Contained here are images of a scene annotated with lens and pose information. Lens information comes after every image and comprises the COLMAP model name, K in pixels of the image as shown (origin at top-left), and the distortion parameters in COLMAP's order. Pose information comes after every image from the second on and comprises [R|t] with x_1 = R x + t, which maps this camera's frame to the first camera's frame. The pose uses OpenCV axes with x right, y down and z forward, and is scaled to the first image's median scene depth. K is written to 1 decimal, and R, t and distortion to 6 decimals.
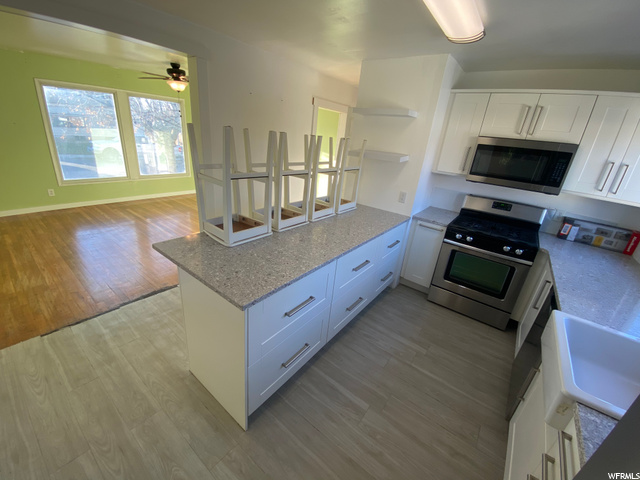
lens RADIAL K [[262.8, 0, 317.6], [0, 262.8, 238.0], [0, 0, 1]] dist [0.026660, -0.022640]
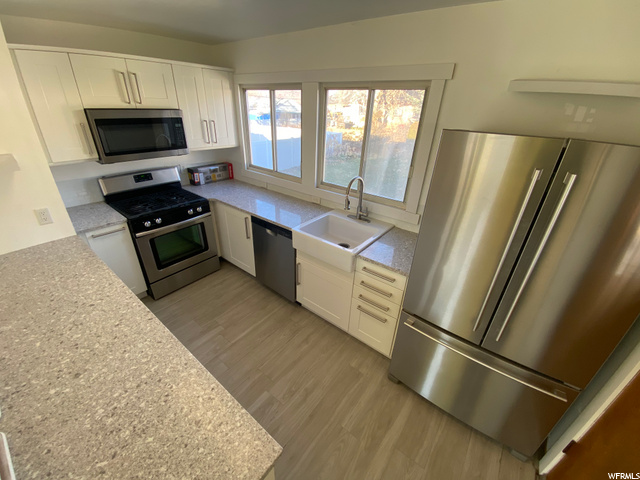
lens RADIAL K [[262.8, 0, 317.6], [0, 262.8, 238.0], [0, 0, 1]] dist [0.026660, -0.022640]
pose [[0.011219, -0.532903, 0.846102, -0.291256], [0.336769, 0.798736, 0.498605, -0.252808], [-0.941520, 0.279347, 0.188427, 0.320275]]
